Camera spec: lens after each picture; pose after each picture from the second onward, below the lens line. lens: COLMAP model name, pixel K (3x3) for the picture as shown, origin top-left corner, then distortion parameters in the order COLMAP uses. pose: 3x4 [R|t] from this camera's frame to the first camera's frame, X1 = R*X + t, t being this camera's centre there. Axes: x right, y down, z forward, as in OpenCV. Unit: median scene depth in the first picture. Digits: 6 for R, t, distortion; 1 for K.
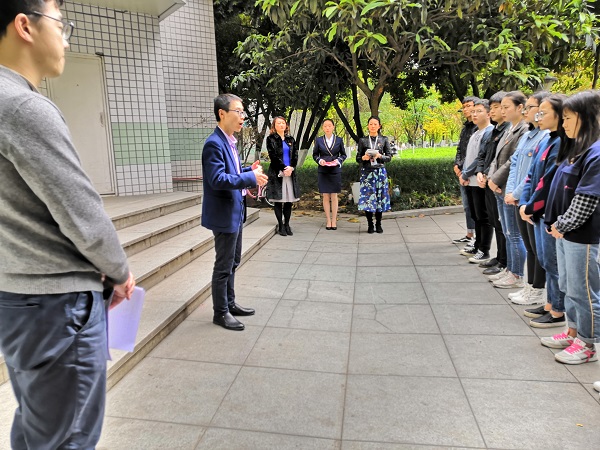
lens RADIAL K [[467.0, 0, 300.0], [0, 467.0, 225.0], [0, 0, 1]] dist [-0.000869, 0.001241]
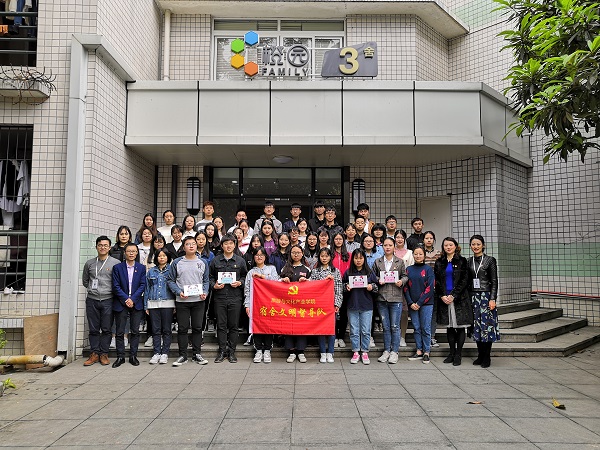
lens RADIAL K [[467.0, 0, 300.0], [0, 467.0, 225.0], [0, 0, 1]] dist [-0.000869, 0.001241]
pose [[0.132504, -0.062313, -0.989222, 0.763414], [-0.160945, 0.983424, -0.083506, -0.085992], [0.978028, 0.170275, 0.120278, 0.385673]]
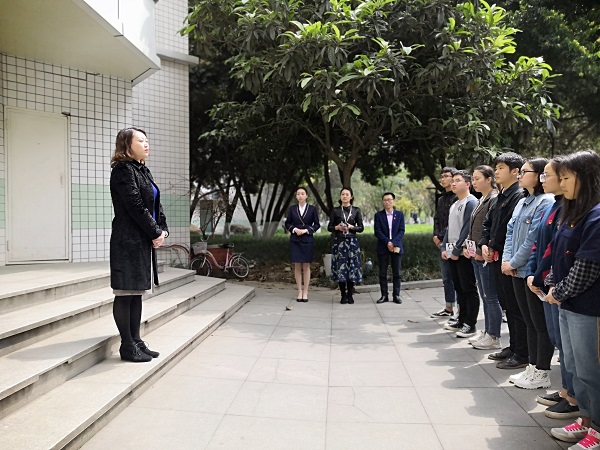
lens RADIAL K [[472.2, 0, 303.2], [0, 472.2, 214.9], [0, 0, 1]] dist [-0.004921, 0.000851]
pose [[0.997276, 0.027456, 0.068461, -0.001157], [-0.014851, 0.983874, -0.178244, 0.005563], [-0.072251, 0.176742, 0.981602, 0.039883]]
